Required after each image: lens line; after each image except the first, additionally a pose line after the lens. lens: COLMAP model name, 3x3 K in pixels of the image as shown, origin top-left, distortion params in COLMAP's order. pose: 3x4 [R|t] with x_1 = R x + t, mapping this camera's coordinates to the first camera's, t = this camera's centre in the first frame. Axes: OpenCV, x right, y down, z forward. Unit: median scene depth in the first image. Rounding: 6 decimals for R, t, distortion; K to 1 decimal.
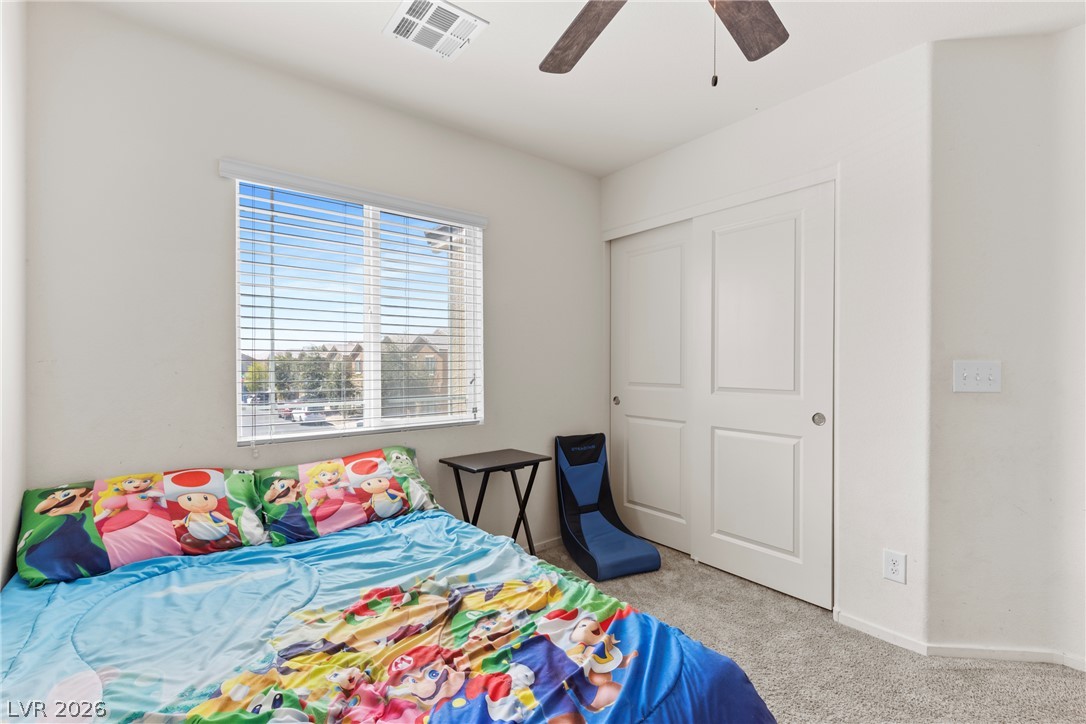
lens RADIAL K [[490.3, 0, 542.4], [0, 490.3, 366.1], [0, 0, 1]] dist [0.003509, -0.000207]
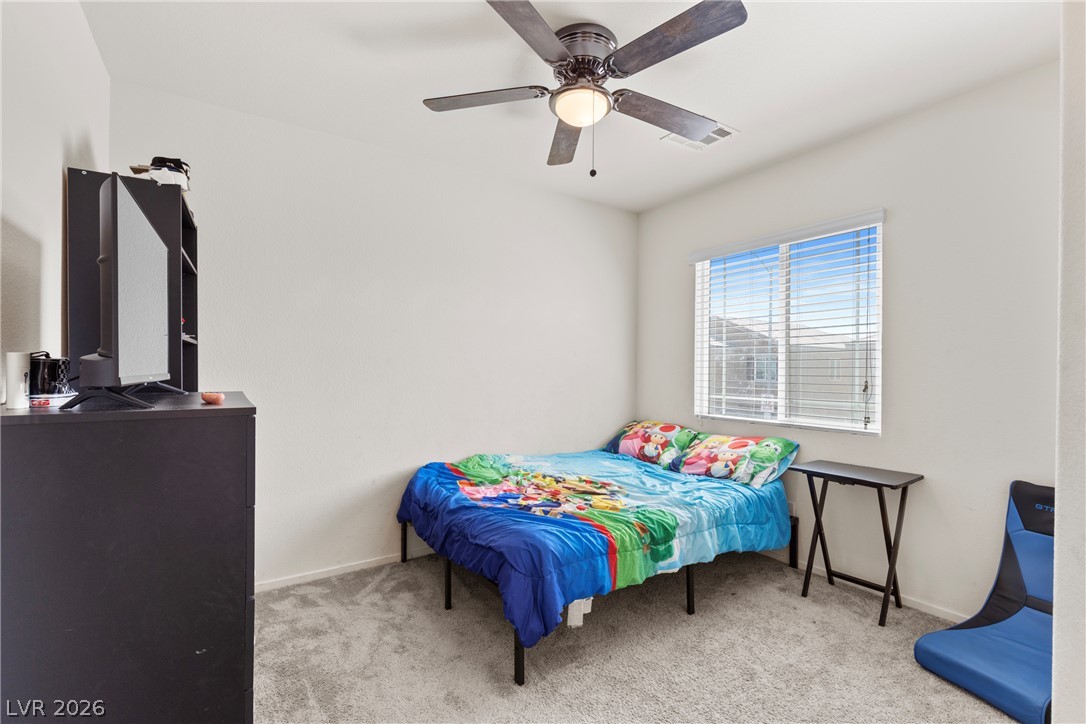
lens RADIAL K [[490.3, 0, 541.4], [0, 490.3, 364.3], [0, 0, 1]] dist [0.003509, -0.000207]
pose [[-0.105423, -0.003340, -0.994422, 1.445373], [-0.004765, 0.999985, -0.002853, -0.019955], [0.994416, 0.004438, -0.105437, 0.793917]]
